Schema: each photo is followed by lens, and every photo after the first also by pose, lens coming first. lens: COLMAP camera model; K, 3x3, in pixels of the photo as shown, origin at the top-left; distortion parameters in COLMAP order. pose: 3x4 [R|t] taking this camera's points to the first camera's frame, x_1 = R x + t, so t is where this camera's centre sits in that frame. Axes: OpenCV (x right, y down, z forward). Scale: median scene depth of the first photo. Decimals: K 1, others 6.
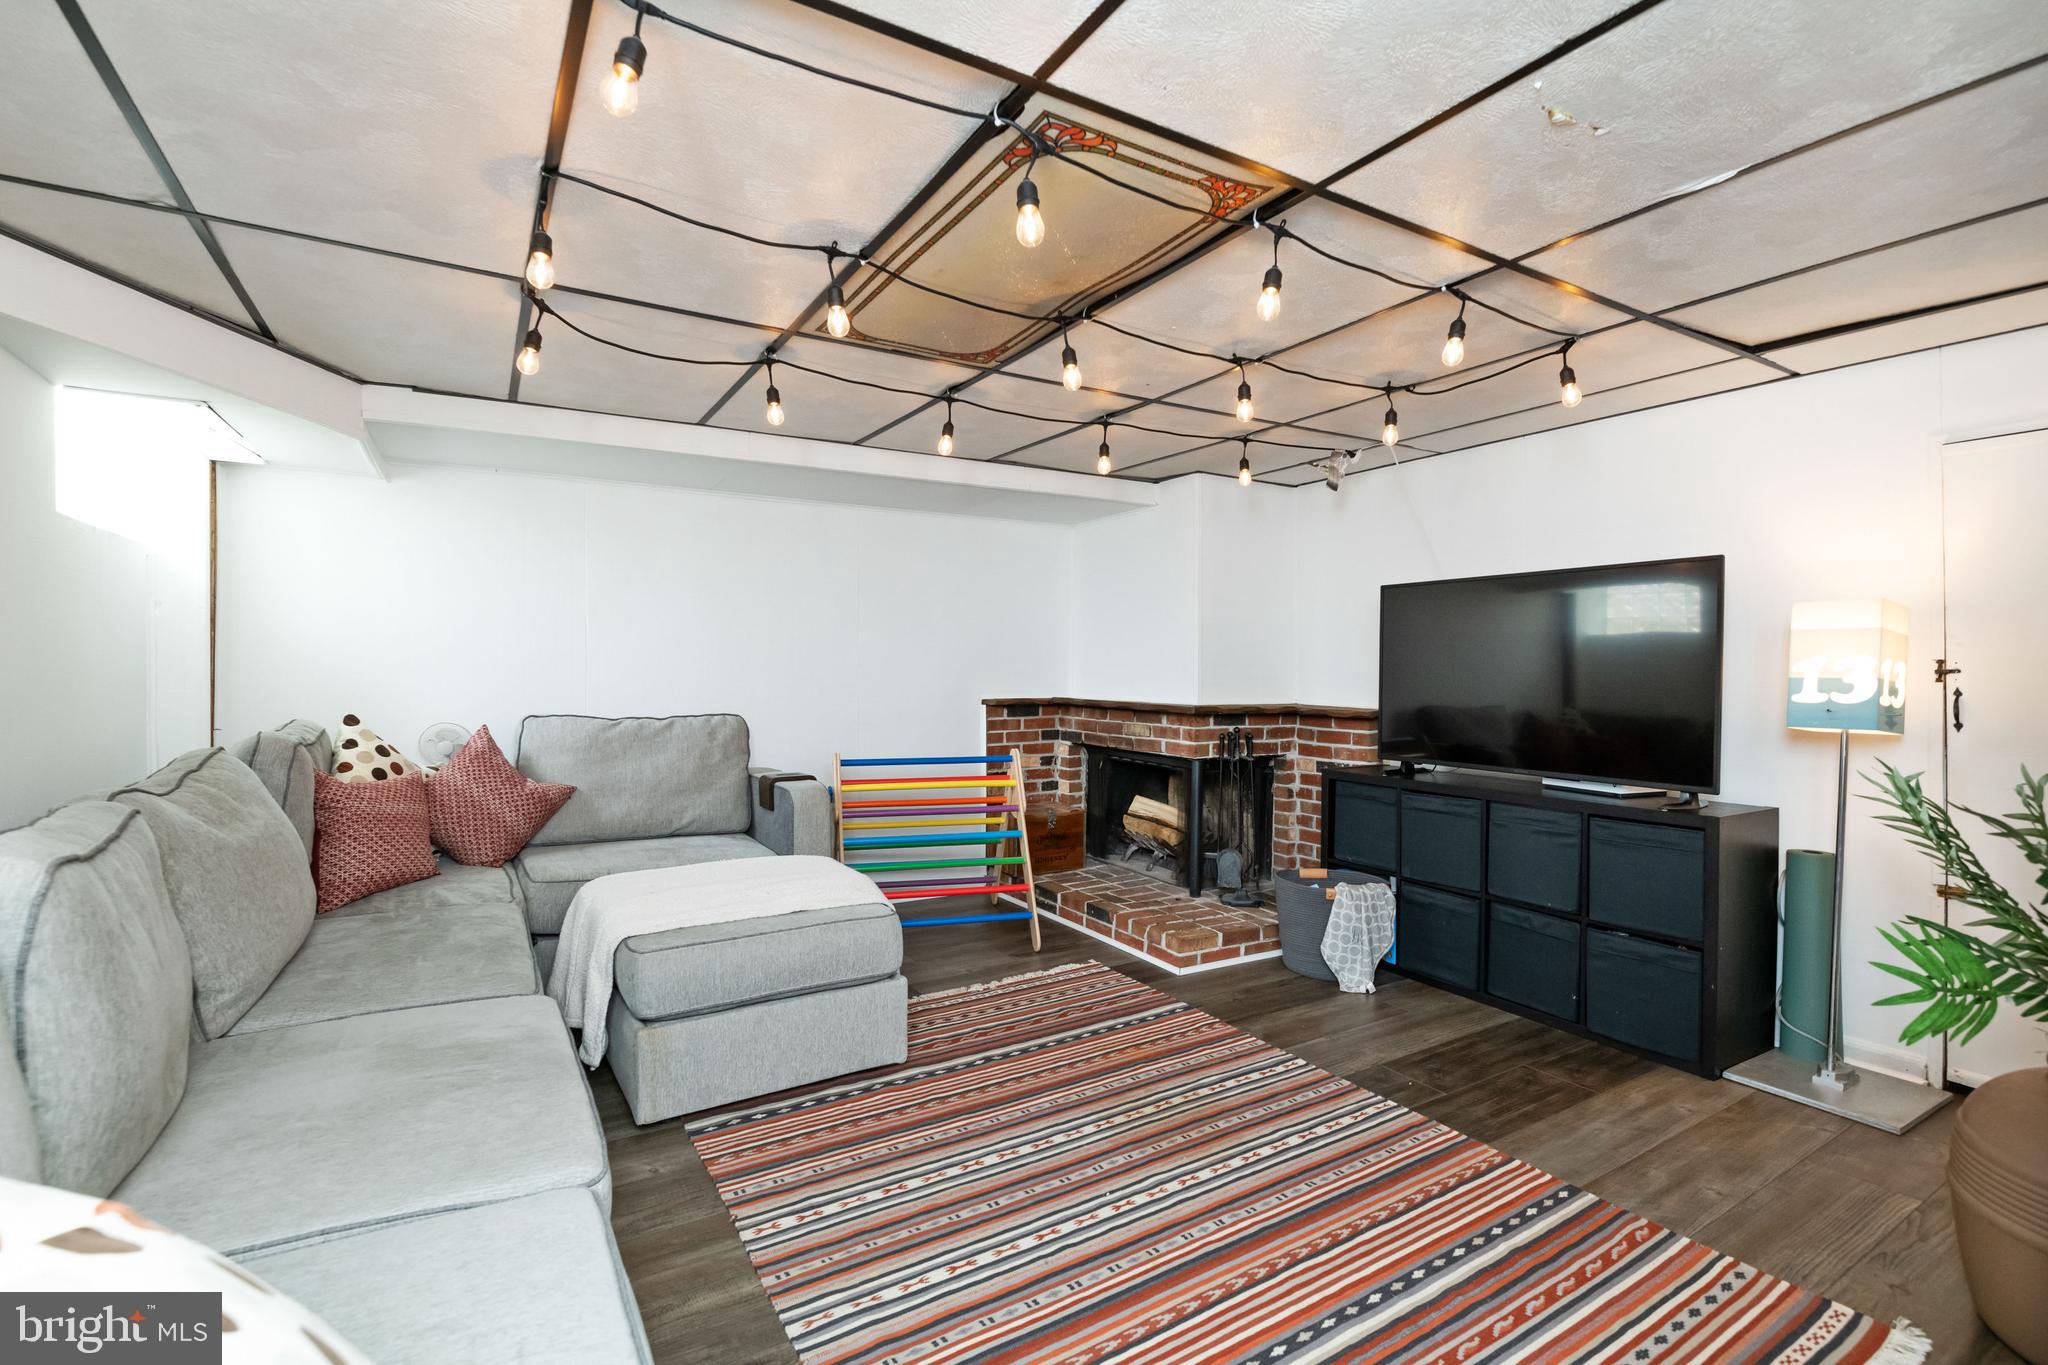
lens RADIAL K [[882.1, 0, 1032.5], [0, 882.1, 680.1], [0, 0, 1]] dist [-0.000569, -0.000427]
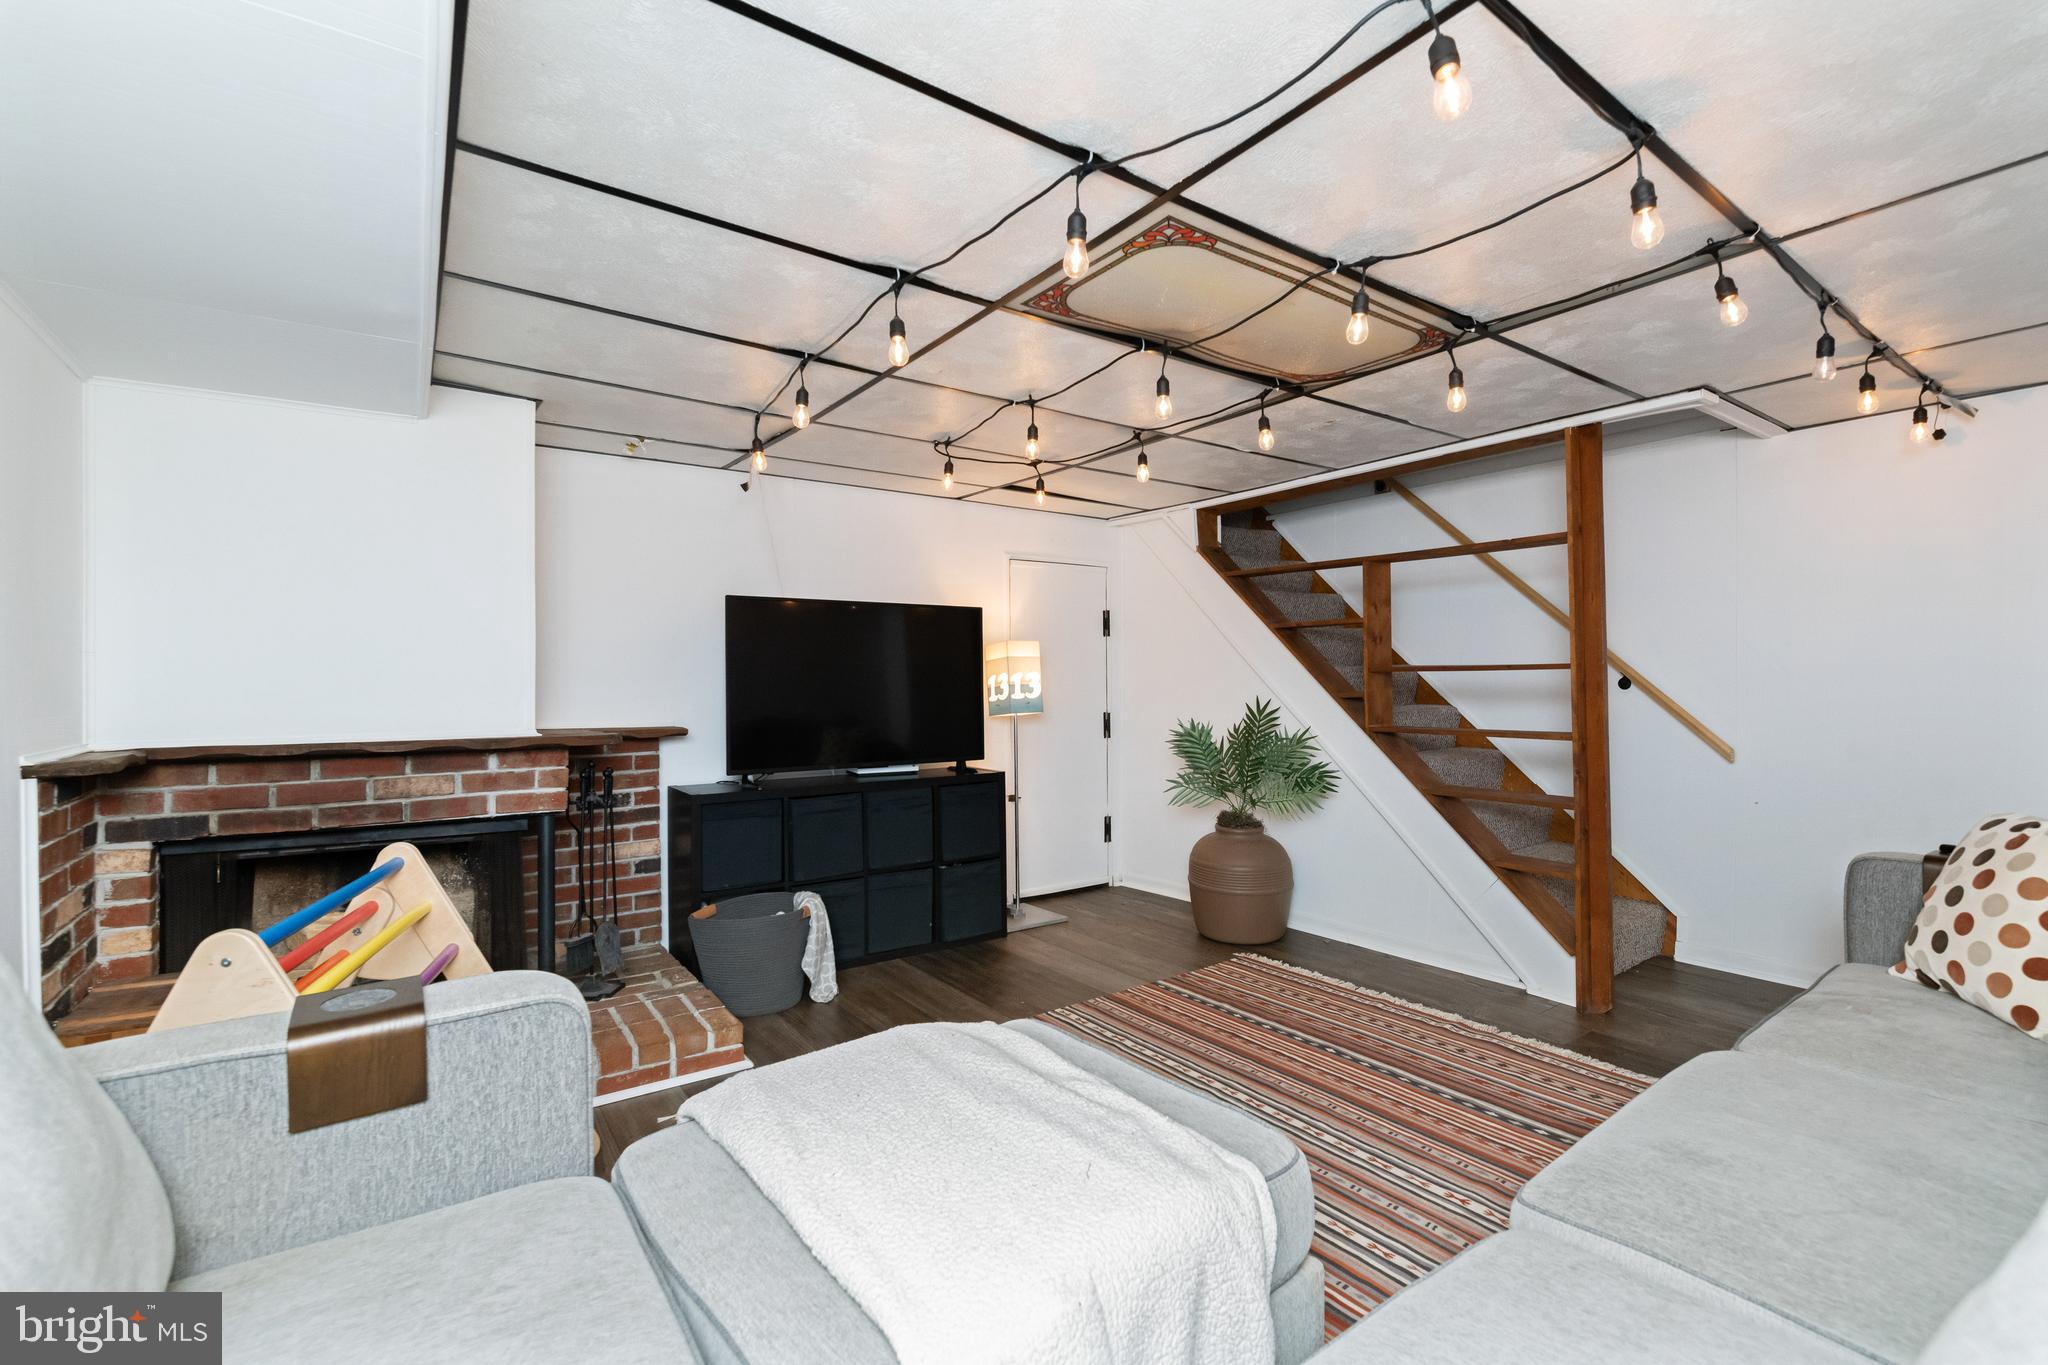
lens RADIAL K [[928.0, 0, 1024.0], [0, 928.0, 682.5], [0, 0, 1]] dist [0.000954, -0.000245]
pose [[-0.065105, -0.004811, 0.997867, -0.759056], [0.018876, 0.999804, 0.006052, -0.014281], [-0.997700, 0.019230, -0.065002, 0.889926]]
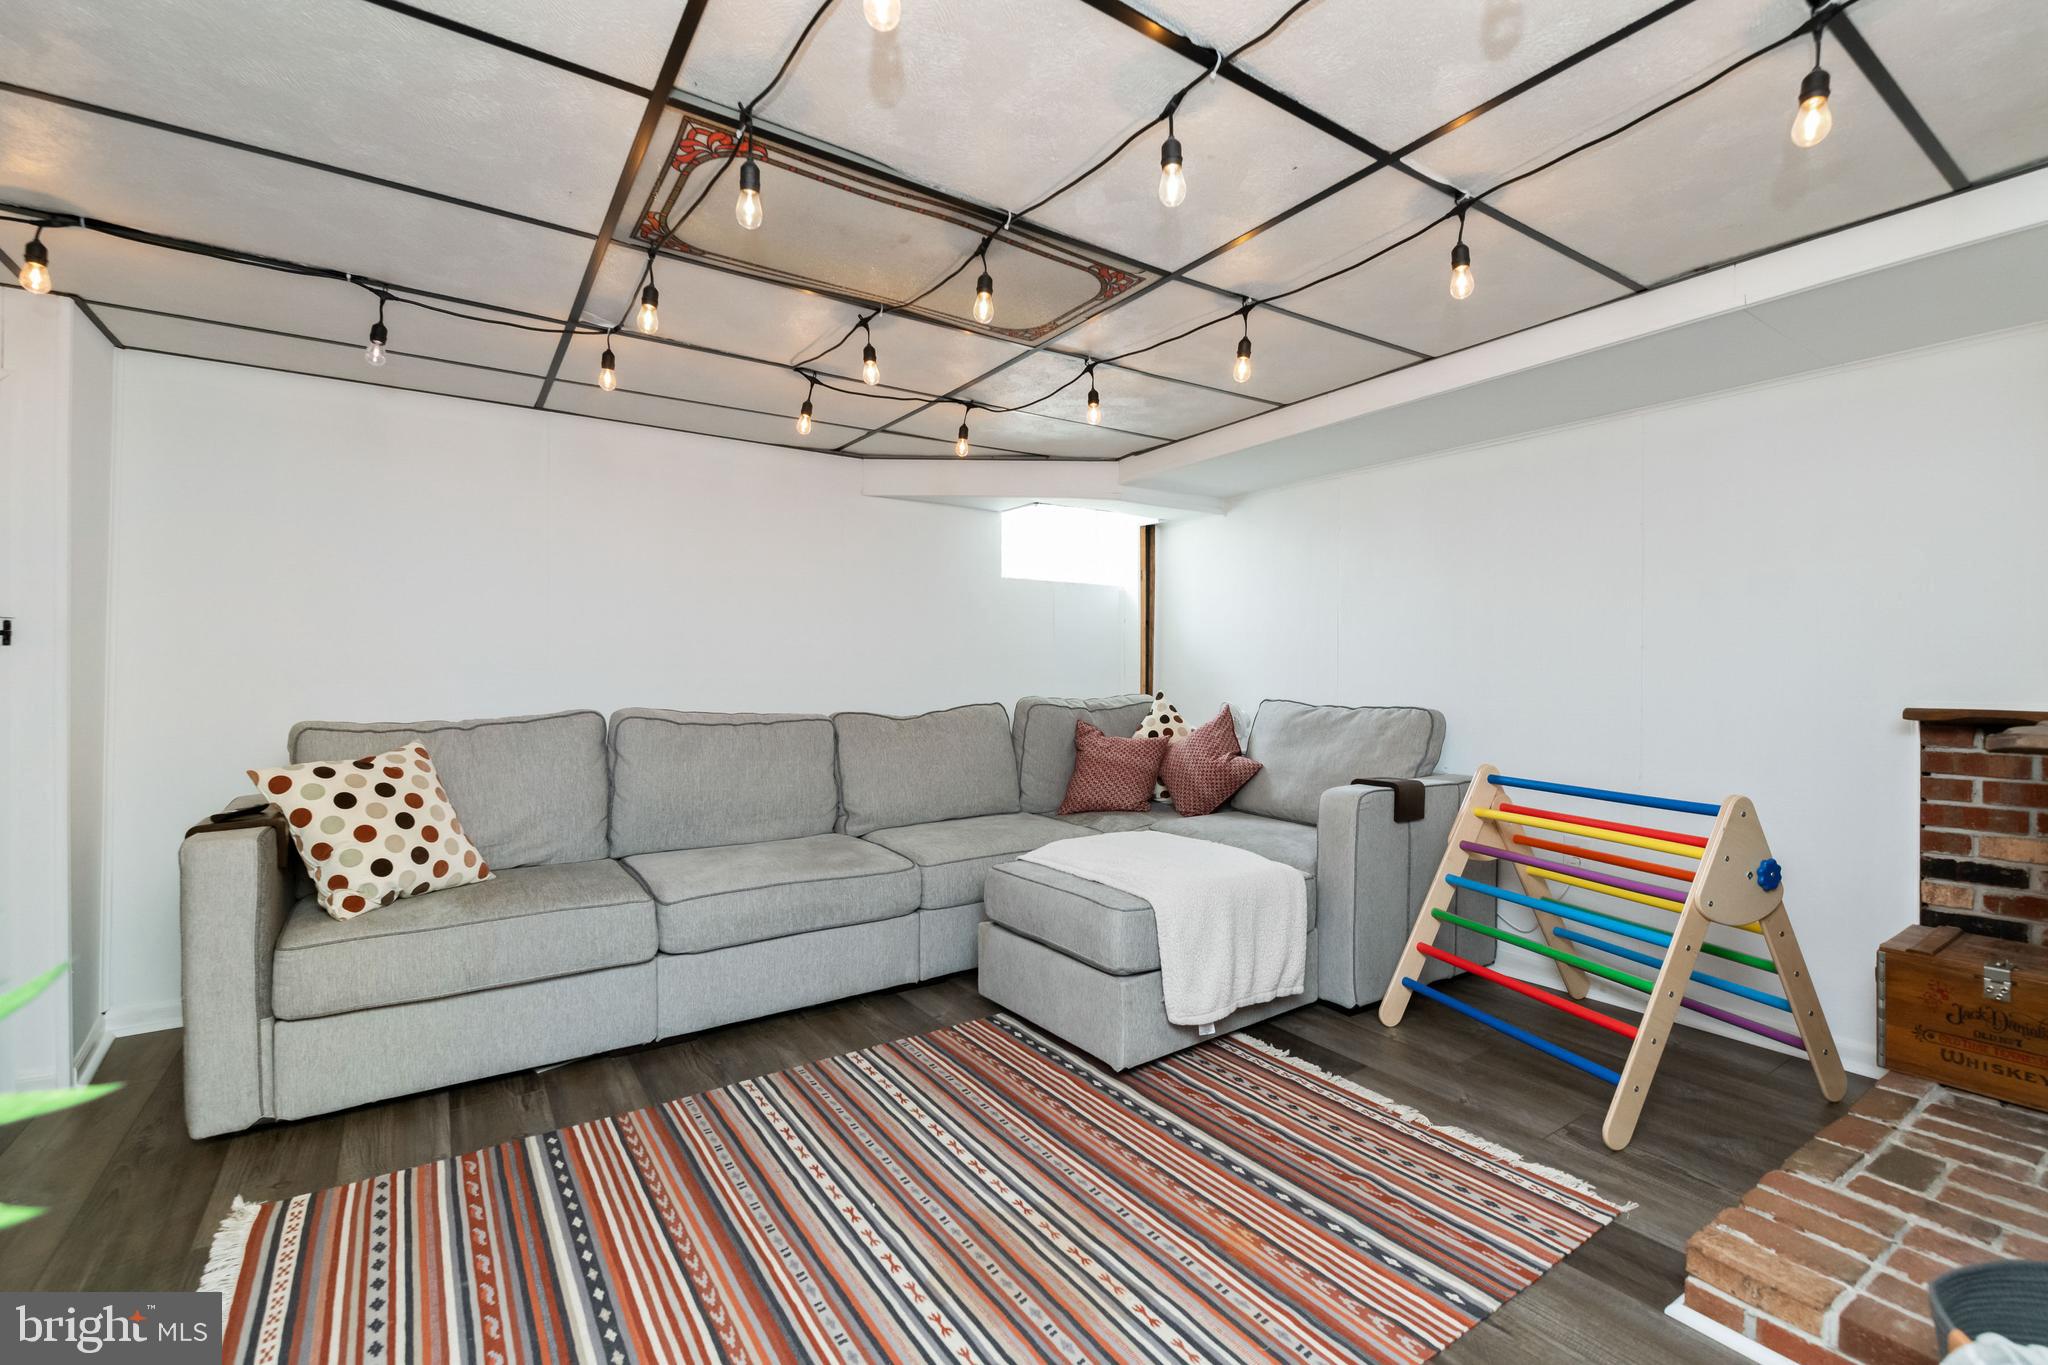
lens RADIAL K [[928.0, 0, 1024.0], [0, 928.0, 682.5], [0, 0, 1]] dist [0.000954, -0.000245]
pose [[0.047417, 0.009098, -0.998834, 0.687381], [-0.015796, 0.999840, 0.008357, 0.015230], [0.998750, 0.015381, 0.047553, 0.714036]]
